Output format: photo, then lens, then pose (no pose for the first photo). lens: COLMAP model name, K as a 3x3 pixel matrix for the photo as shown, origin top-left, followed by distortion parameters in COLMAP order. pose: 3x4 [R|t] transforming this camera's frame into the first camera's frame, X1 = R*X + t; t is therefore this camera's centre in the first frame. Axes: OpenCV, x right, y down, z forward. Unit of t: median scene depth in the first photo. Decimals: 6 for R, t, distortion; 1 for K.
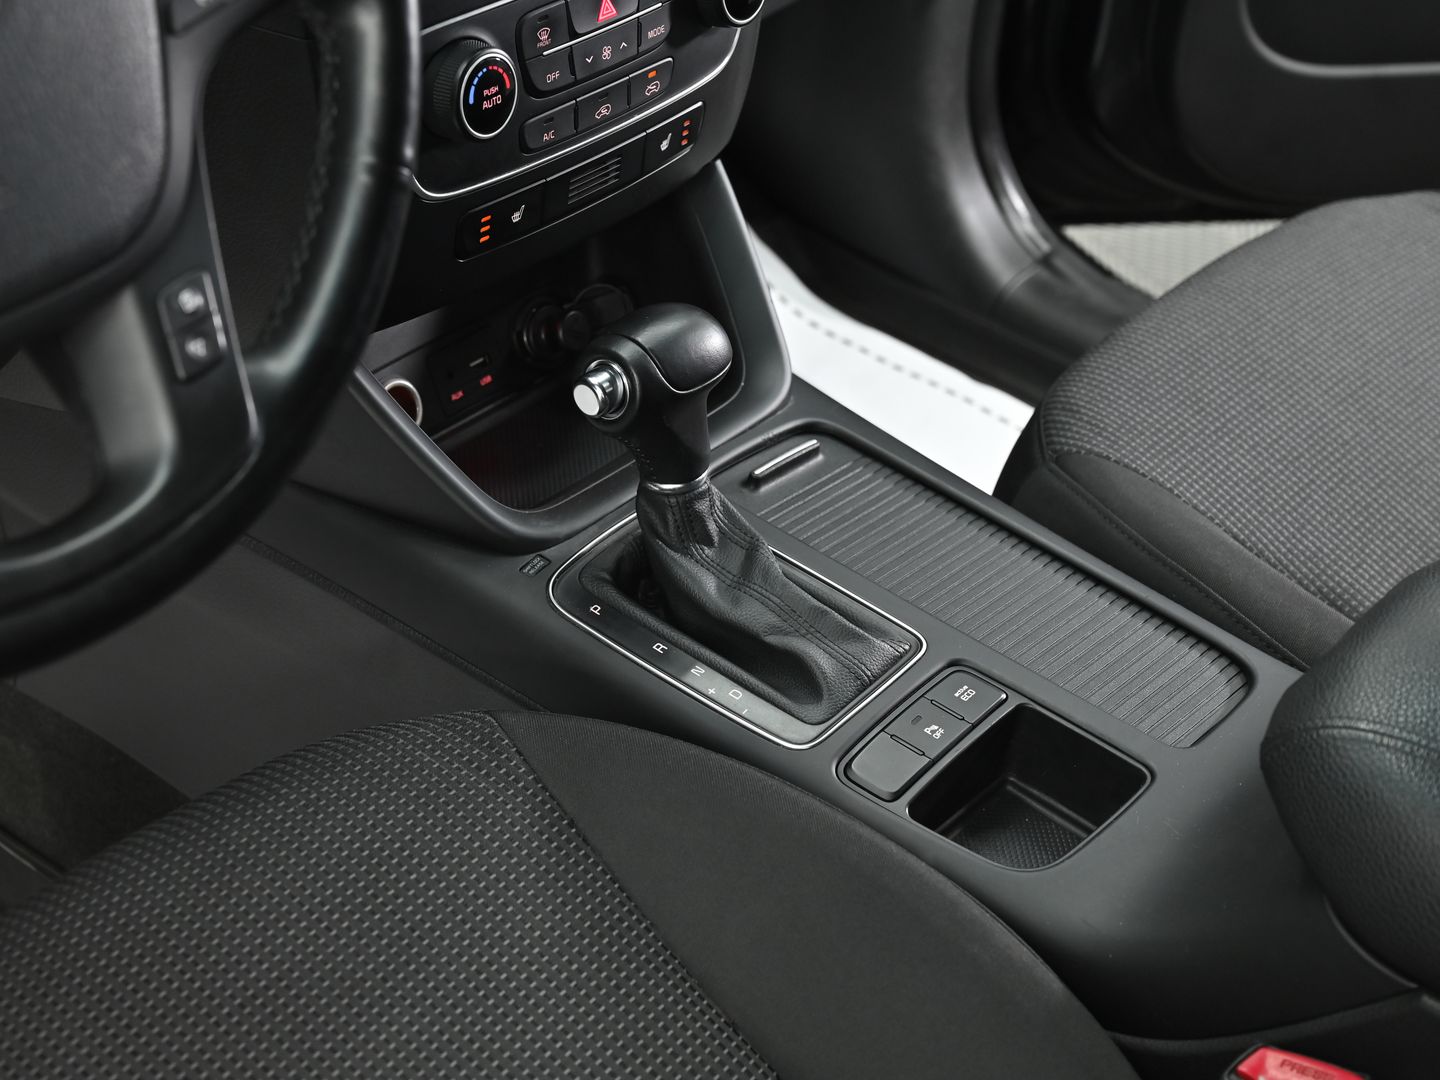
lens RADIAL K [[2516.7, 0, 720.8], [0, 2516.7, 537.6], [0, 0, 1]] dist [0.005200, 0.000000]
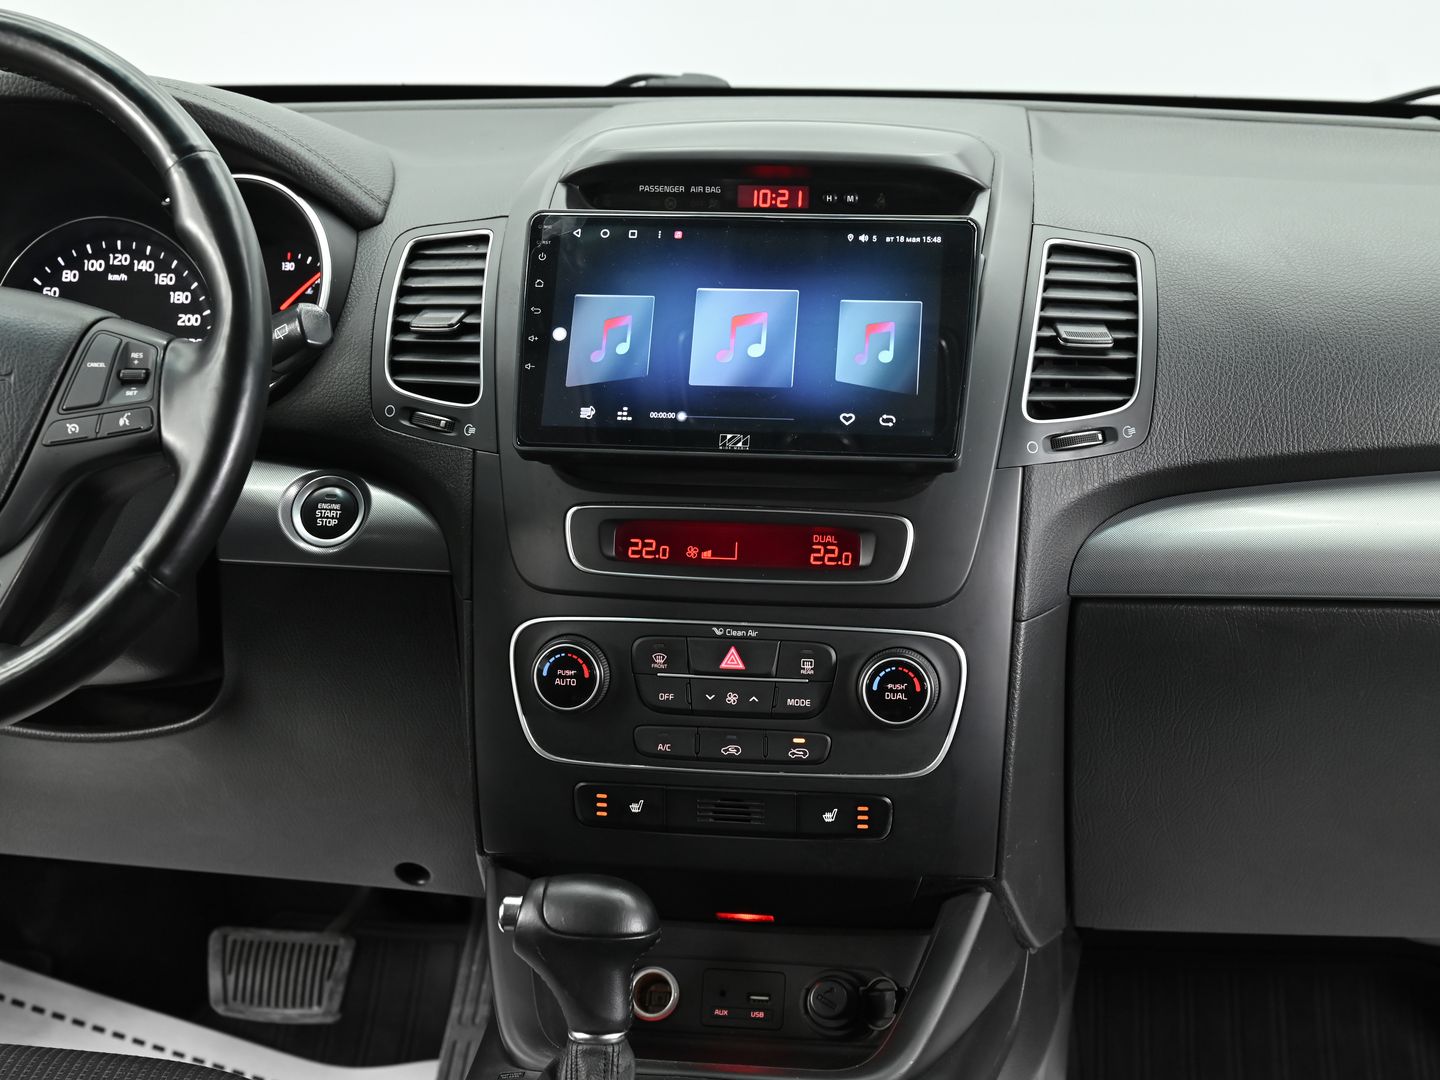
lens RADIAL K [[2516.7, 0, 708.6], [0, 2516.7, 564.0], [0, 0, 1]] dist [0.005200, 0.000000]
pose [[0.500507, 0.063251, -0.863419, 1.034133], [-0.462591, 0.862553, -0.204967, 0.003938], [0.731781, 0.501997, 0.460973, 0.428232]]
